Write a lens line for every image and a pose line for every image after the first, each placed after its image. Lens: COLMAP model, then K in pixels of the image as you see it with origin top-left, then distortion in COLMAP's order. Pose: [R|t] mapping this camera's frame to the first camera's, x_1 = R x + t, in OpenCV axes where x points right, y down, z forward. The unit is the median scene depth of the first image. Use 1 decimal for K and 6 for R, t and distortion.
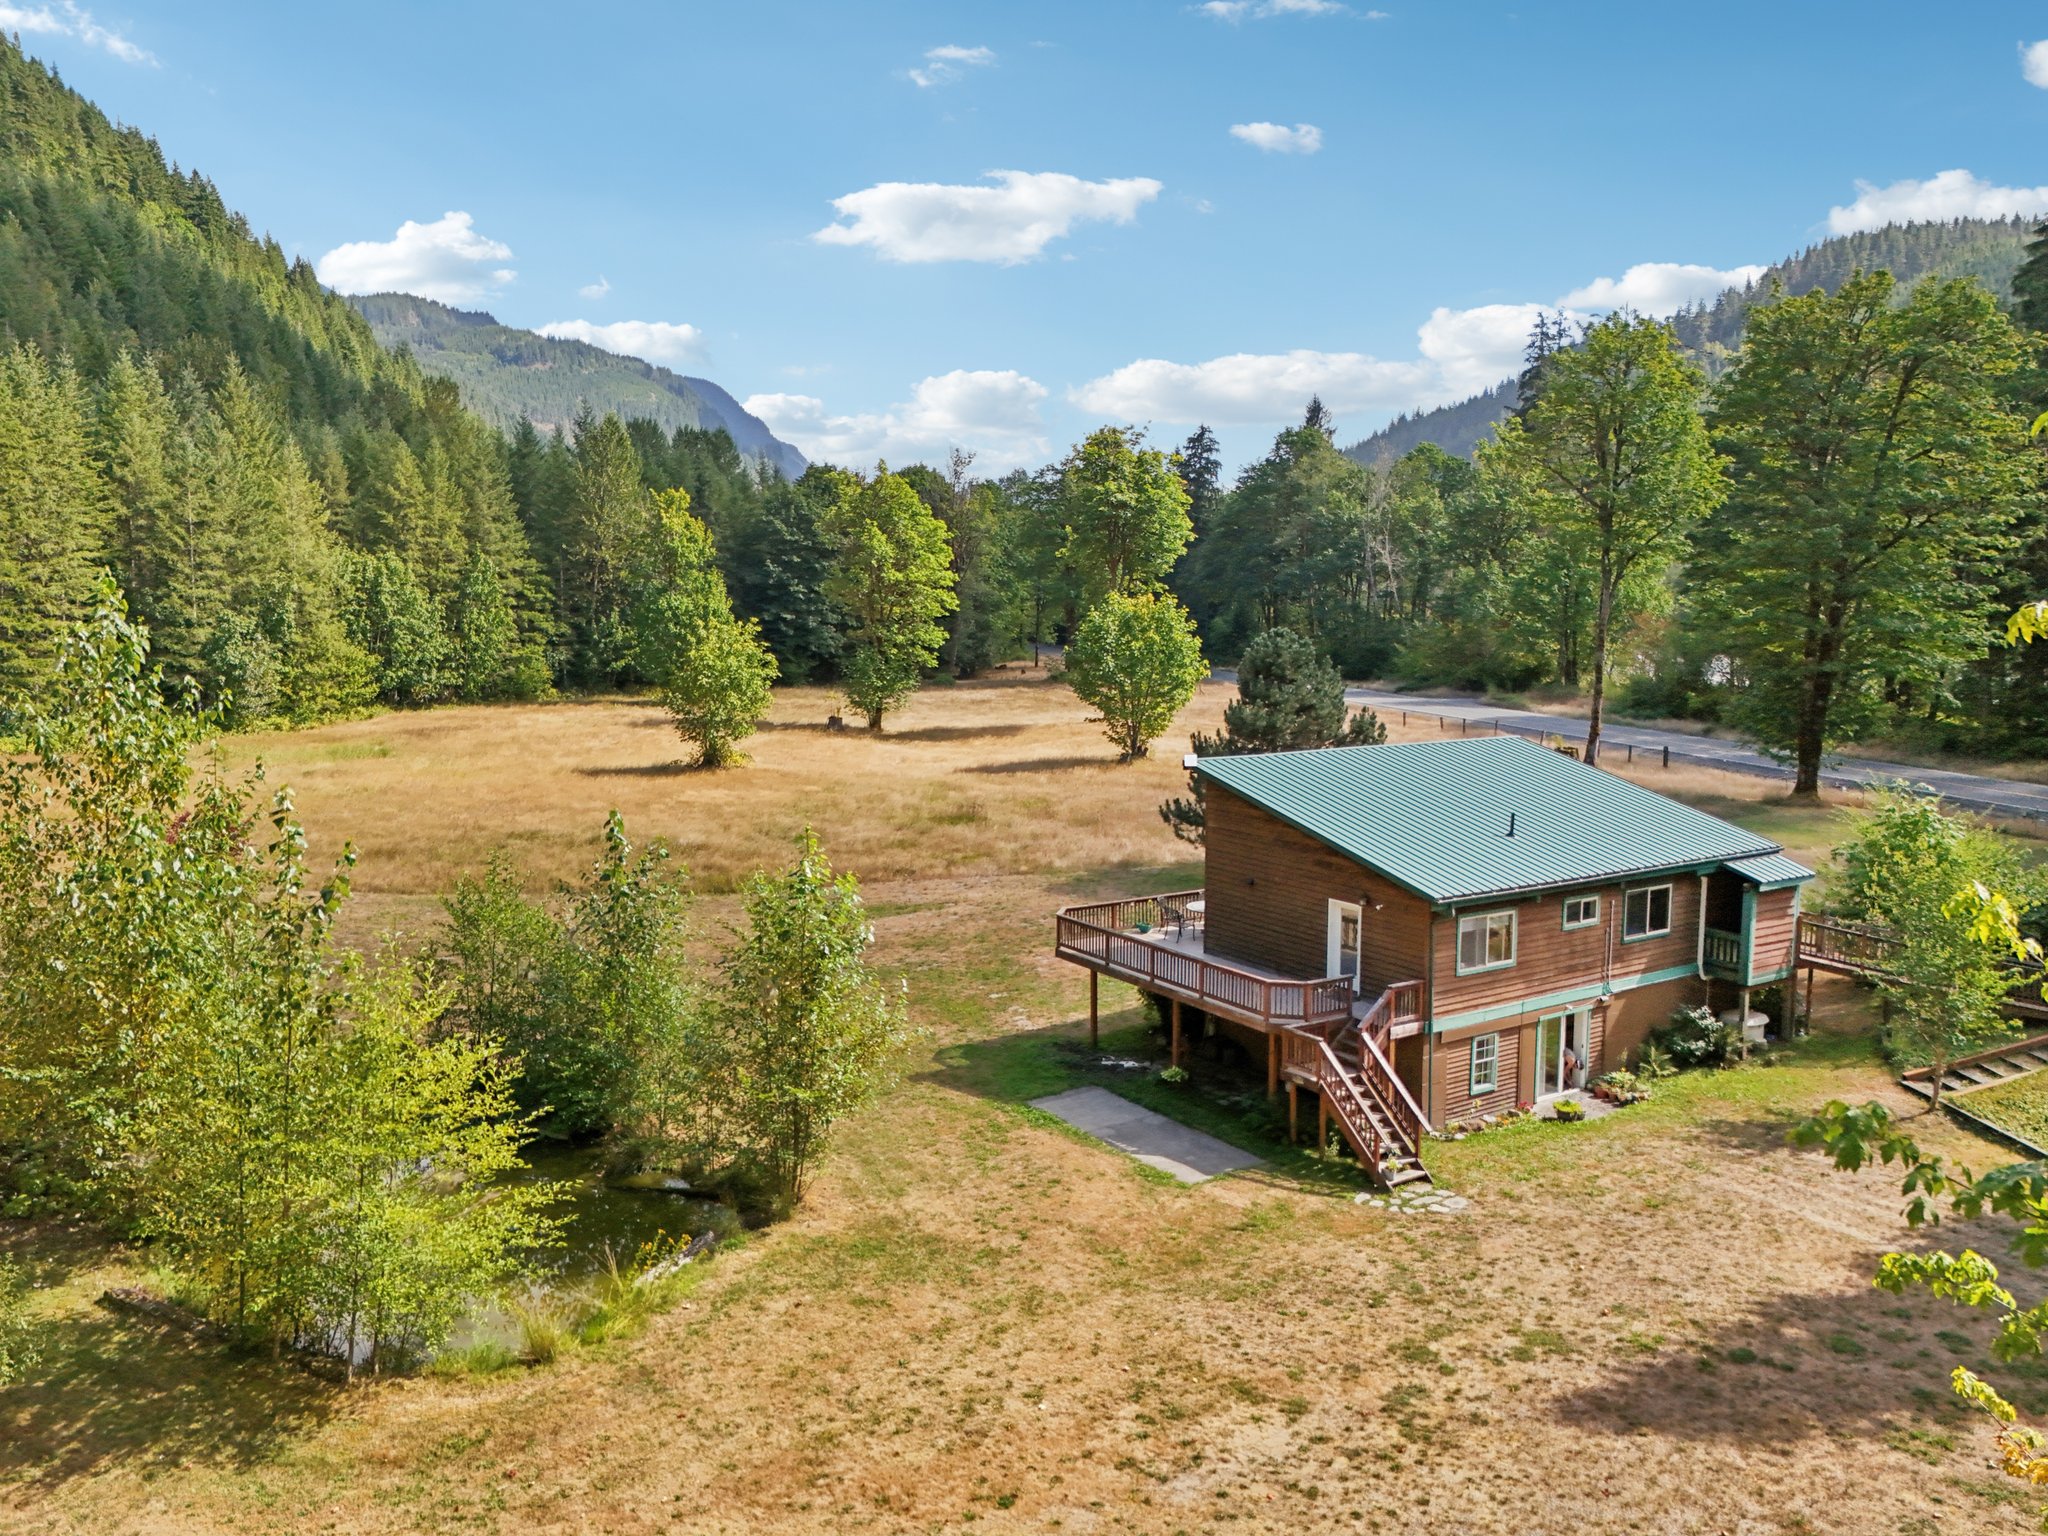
lens RADIAL K [[1530.7, 0, 1023.2], [0, 1530.7, 774.0], [0, 0, 1]] dist [0.057975, -0.039867]
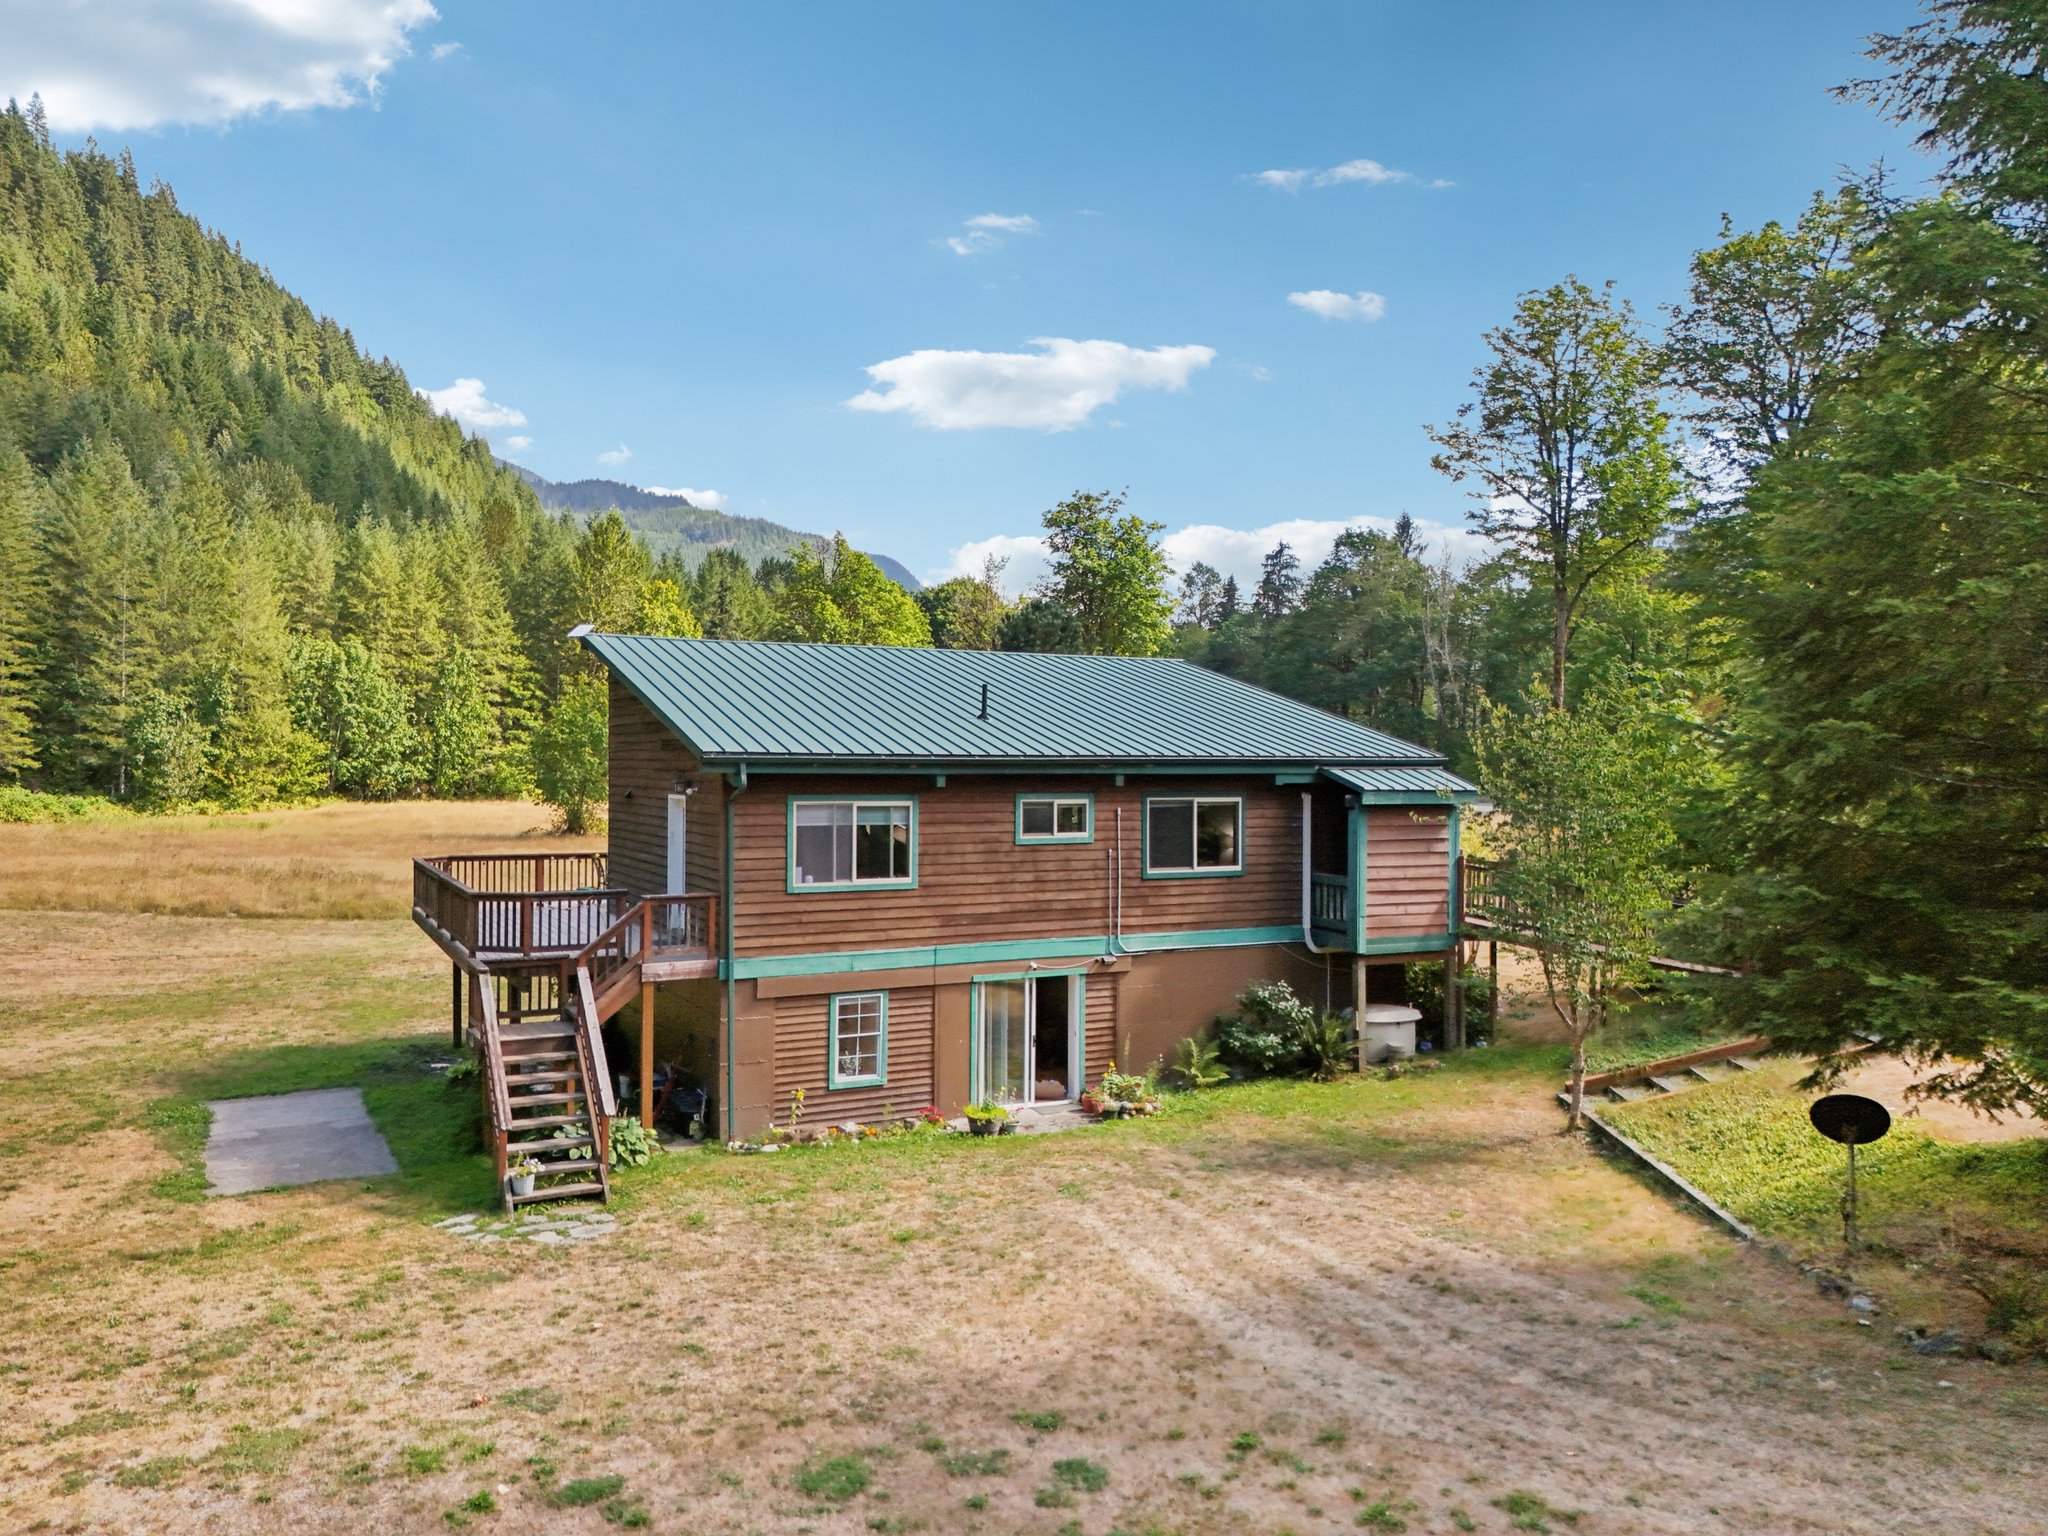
lens RADIAL K [[1530.7, 0, 1021.5], [0, 1530.7, 769.5], [0, 0, 1]] dist [0.057975, -0.039867]
pose [[0.993837, 0.000766, -0.110846, 0.127497], [-0.012951, 0.993929, -0.109255, 0.042279], [0.110090, 0.110018, 0.987814, 0.107951]]
